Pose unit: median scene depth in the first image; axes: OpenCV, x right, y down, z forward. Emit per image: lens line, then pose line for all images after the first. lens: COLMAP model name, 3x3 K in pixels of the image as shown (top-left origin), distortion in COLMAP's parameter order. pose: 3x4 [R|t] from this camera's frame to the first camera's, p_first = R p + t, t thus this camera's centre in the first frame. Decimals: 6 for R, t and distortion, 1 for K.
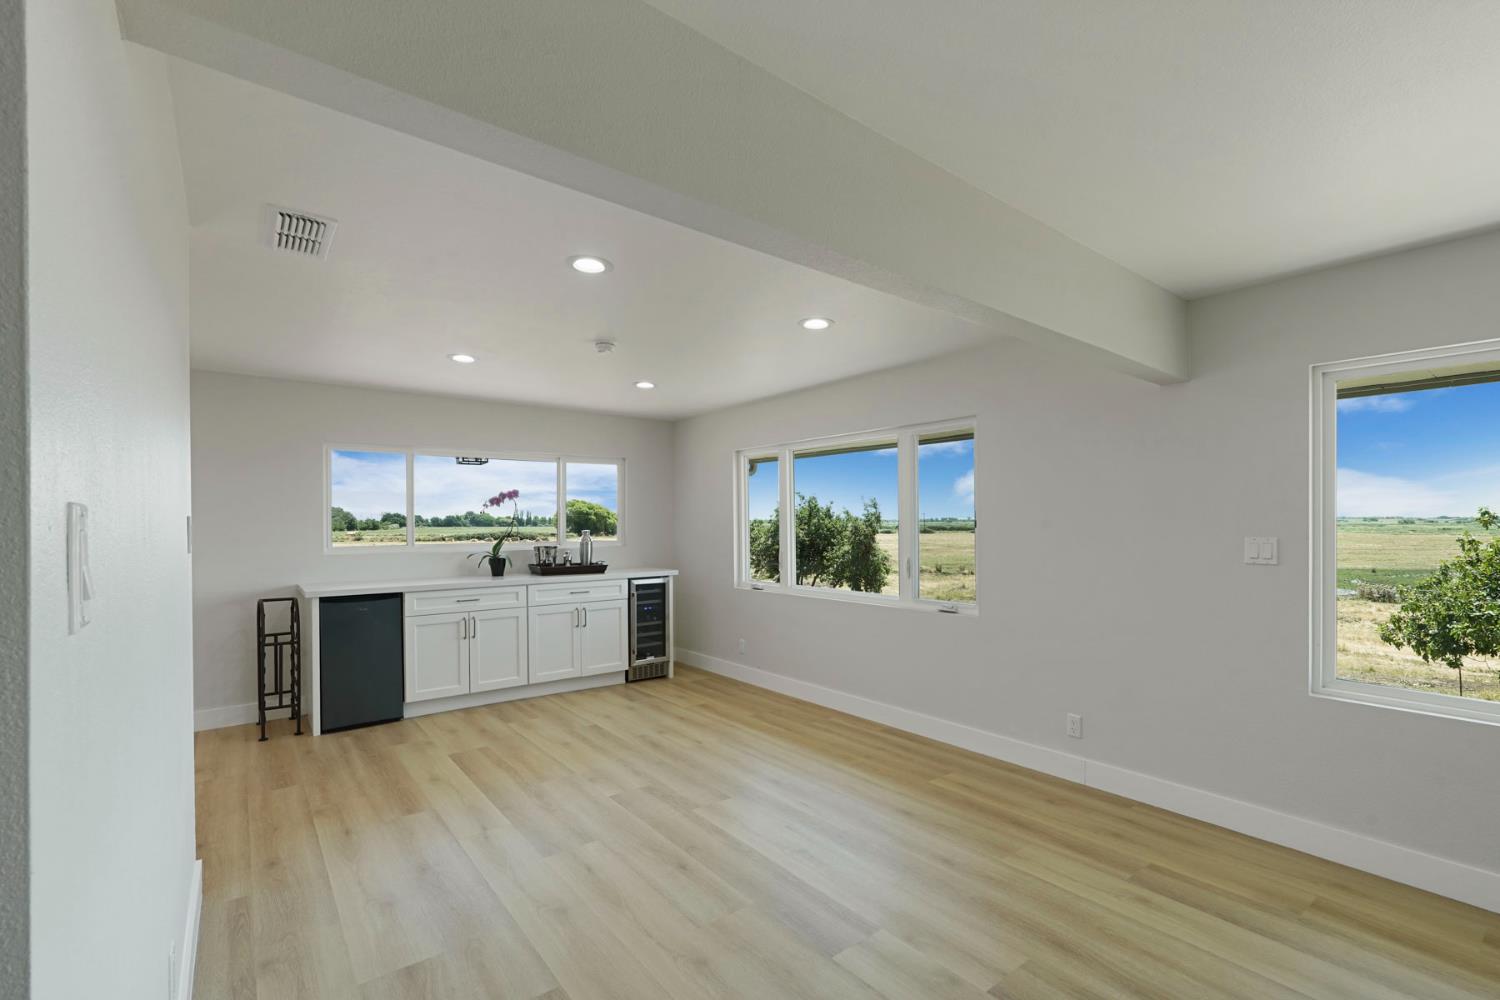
lens RADIAL K [[685.4, 0, 755.1], [0, 685.4, 525.2], [0, 0, 1]] dist [-0.012435, 0.000521]
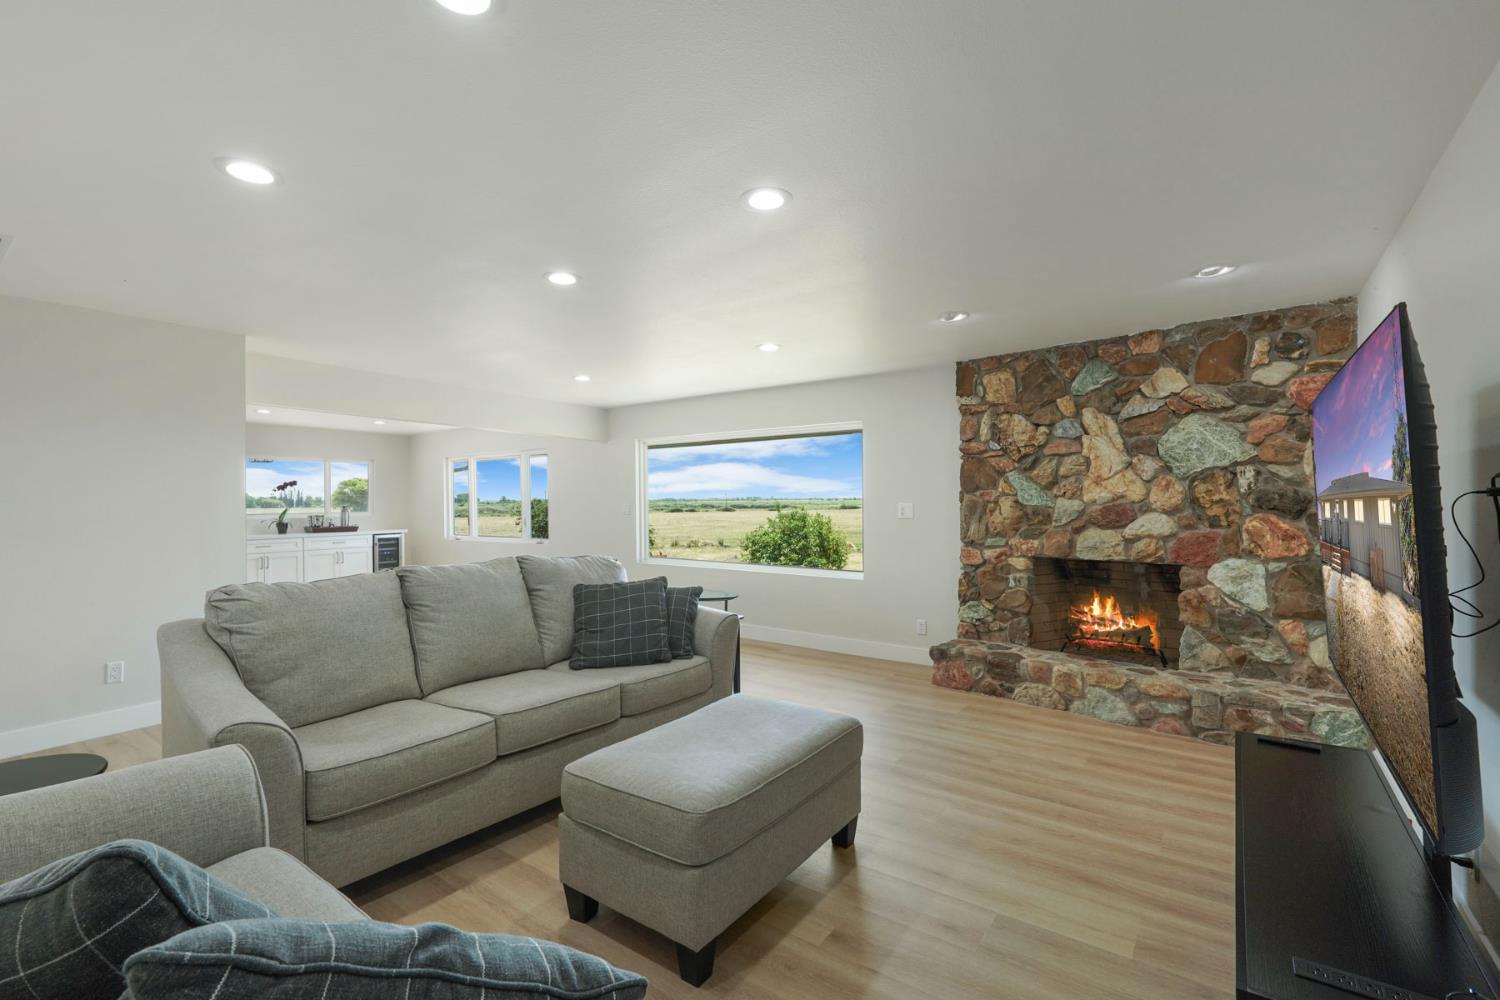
lens RADIAL K [[667.2, 0, 750.0], [0, 667.2, 500.0], [0, 0, 1]] dist [-0.002389, 0.000028]
pose [[0.962697, -0.002479, 0.270572, 0.268520], [0.004212, 0.999974, -0.005826, 0.008582], [-0.270550, 0.006749, 0.962682, -0.834690]]
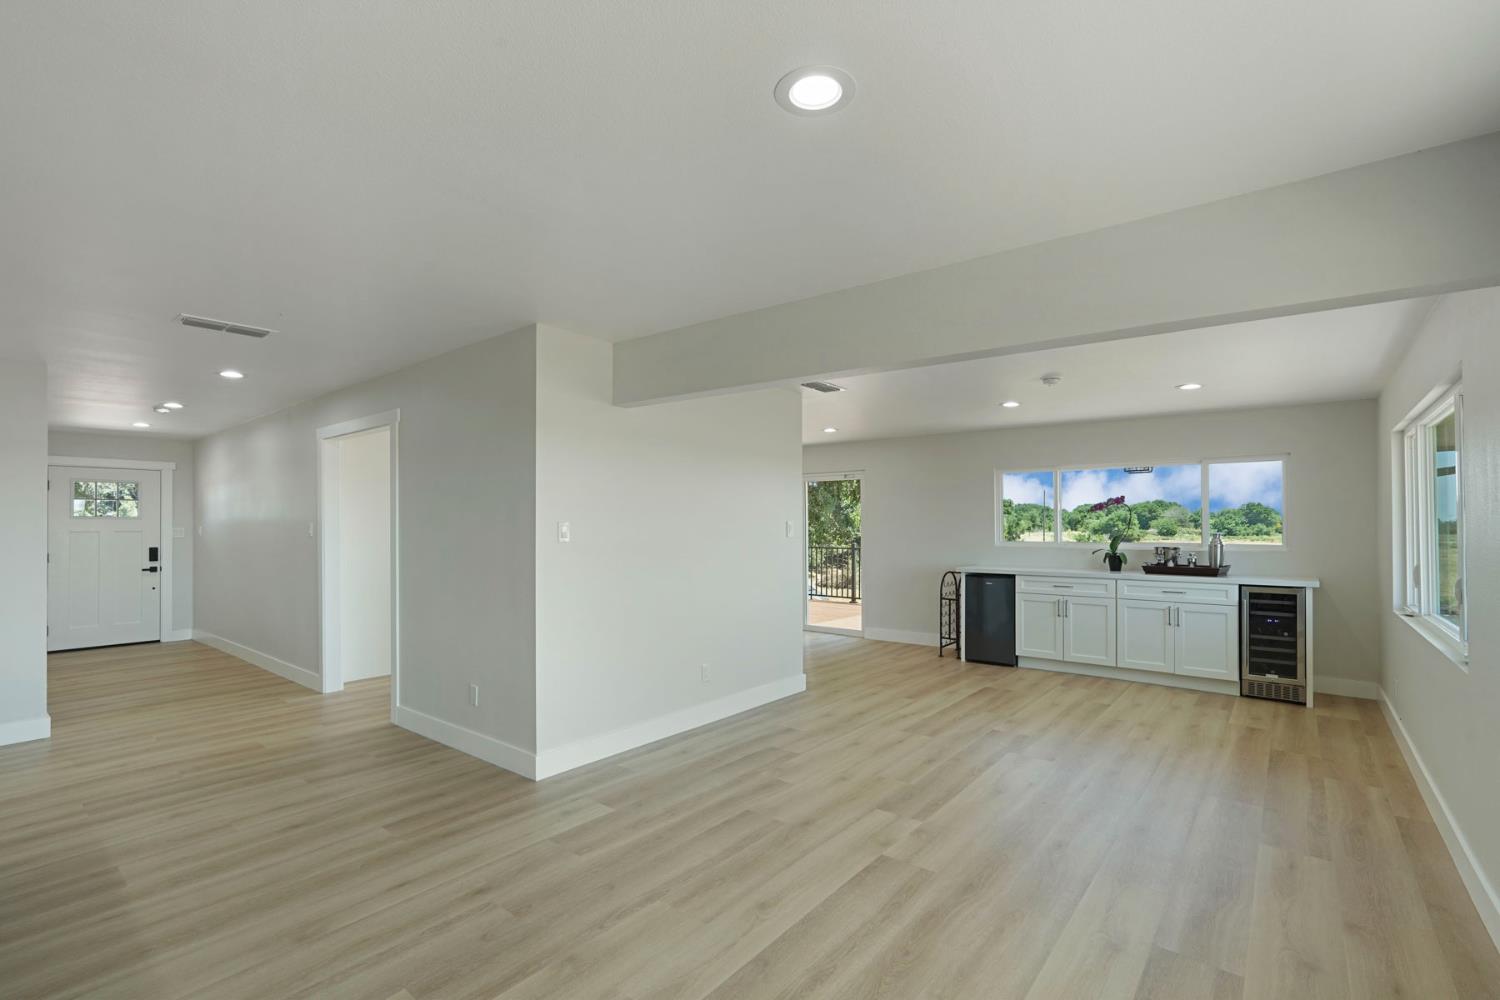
lens RADIAL K [[657.7, 0, 746.8], [0, 657.7, 526.2], [0, 0, 1]] dist [0.002062, 0.001128]
pose [[0.231368, 0.006644, -0.972844, 0.562716], [-0.007665, 0.999958, 0.005006, -0.001684], [0.972836, 0.006299, 0.231409, 0.141356]]
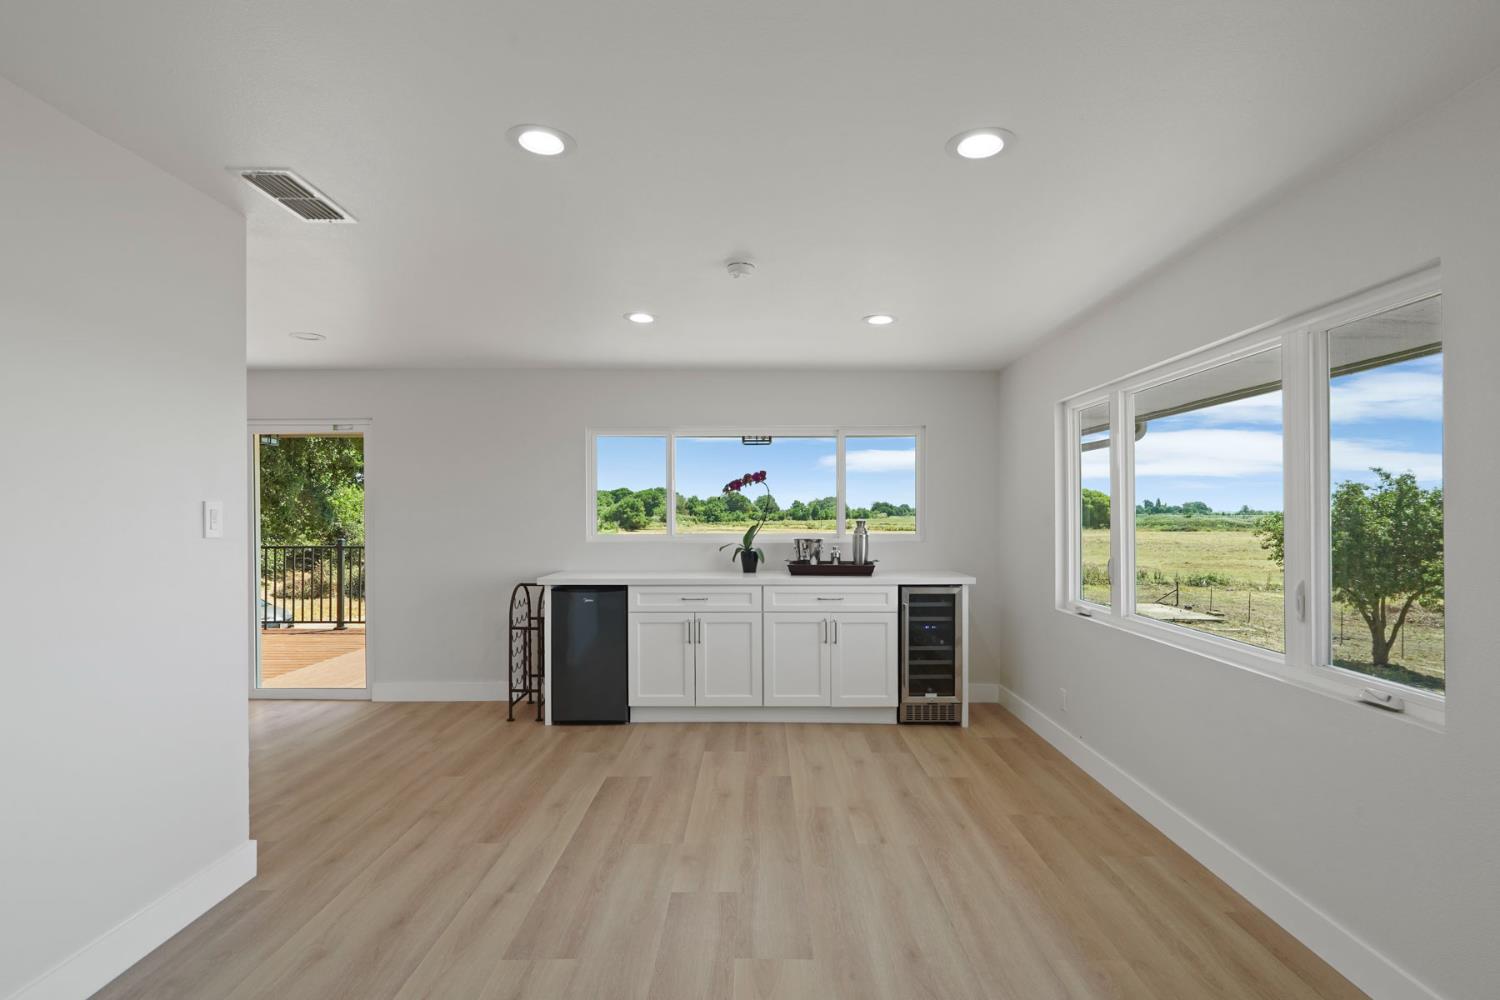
lens RADIAL K [[750.4, 0, 737.9], [0, 750.4, 516.2], [0, 0, 1]] dist [-0.003017, 0.000427]
pose [[0.780399, 0.007535, -0.625237, 0.198855], [-0.006735, 0.999971, 0.003644, 0.000777], [0.625246, 0.001367, 0.780426, 0.263376]]
